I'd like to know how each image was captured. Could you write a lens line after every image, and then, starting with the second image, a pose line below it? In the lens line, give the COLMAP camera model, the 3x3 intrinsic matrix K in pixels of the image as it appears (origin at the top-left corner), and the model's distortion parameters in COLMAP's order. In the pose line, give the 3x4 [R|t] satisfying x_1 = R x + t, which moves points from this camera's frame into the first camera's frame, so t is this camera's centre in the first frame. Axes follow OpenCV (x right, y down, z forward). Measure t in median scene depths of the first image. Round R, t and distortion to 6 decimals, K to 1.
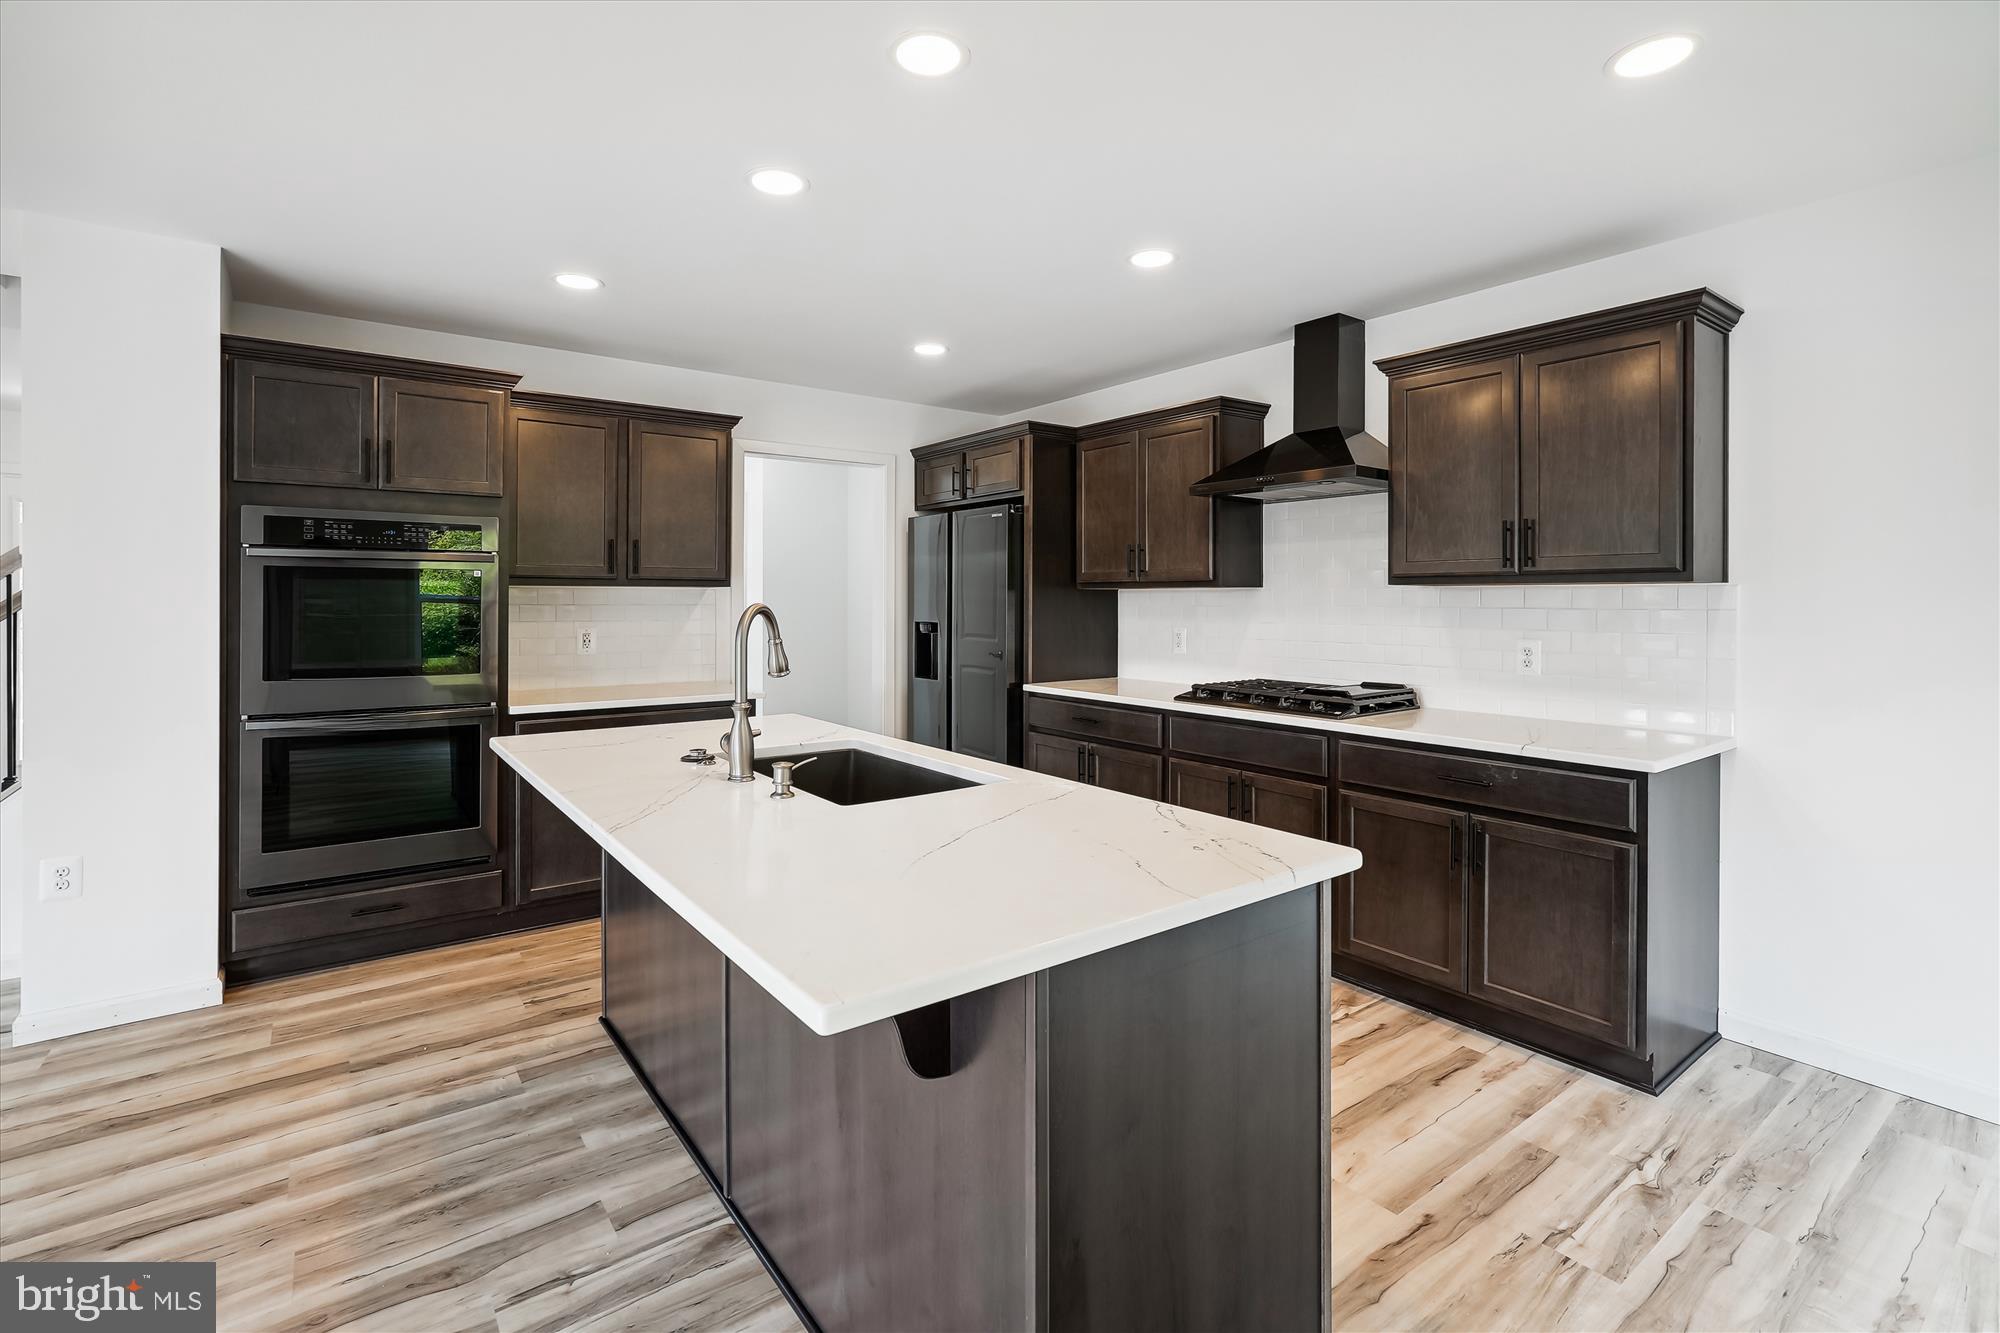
lens RADIAL K [[913.2, 0, 1003.7], [0, 913.2, 596.1], [0, 0, 1]] dist [-0.009514, 0.001844]
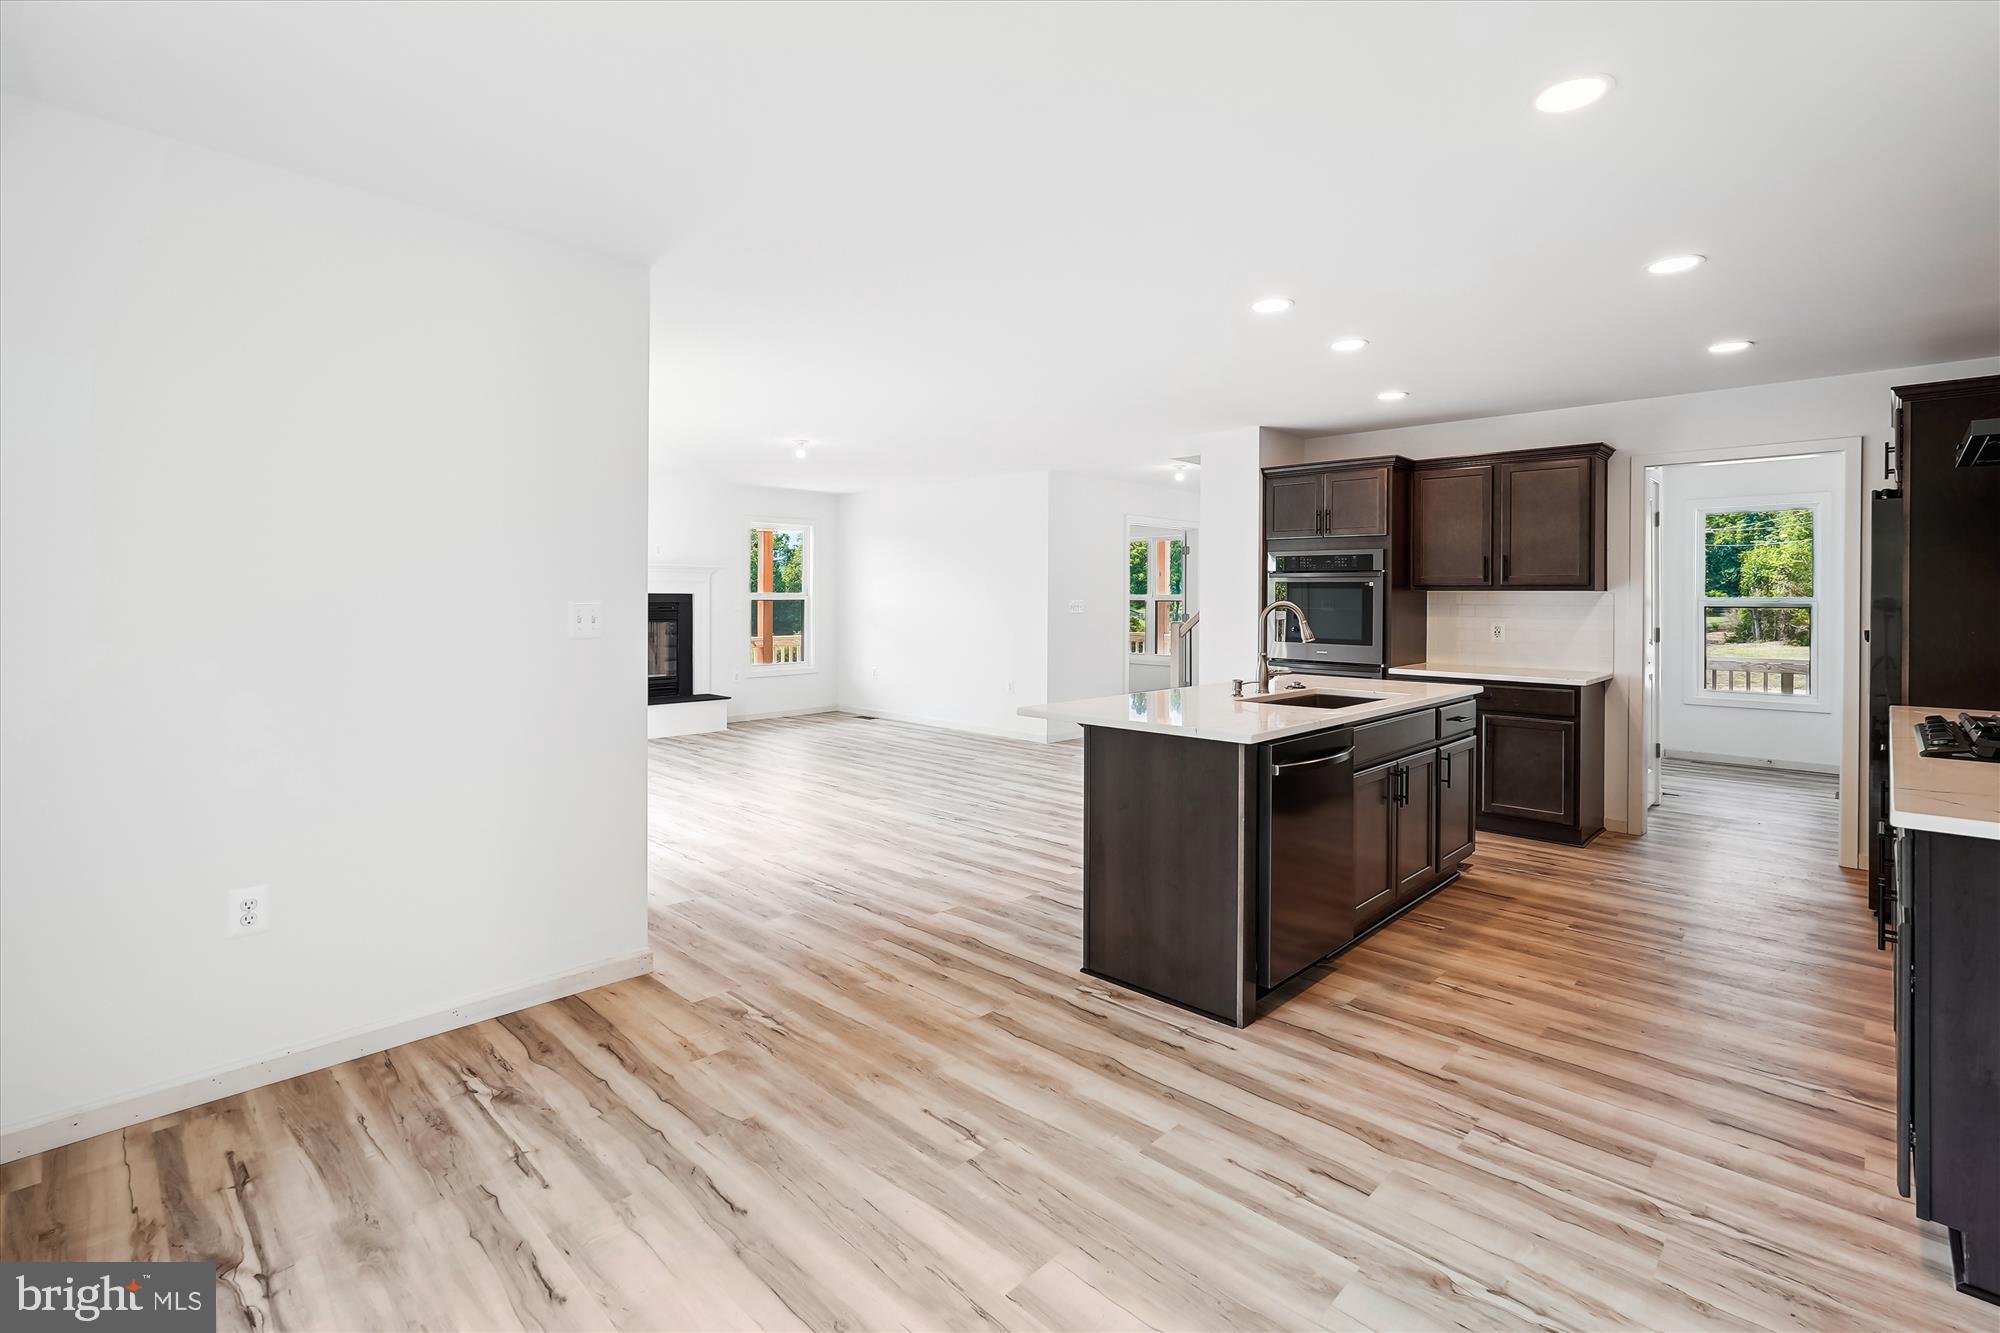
lens RADIAL K [[913.2, 0, 983.1], [0, 913.2, 598.4], [0, 0, 1]] dist [-0.009514, 0.001844]
pose [[0.139413, -0.002381, -0.990231, 1.388116], [-0.000840, 0.999996, -0.002523, 0.005799], [0.990234, 0.001183, 0.139411, 0.138948]]
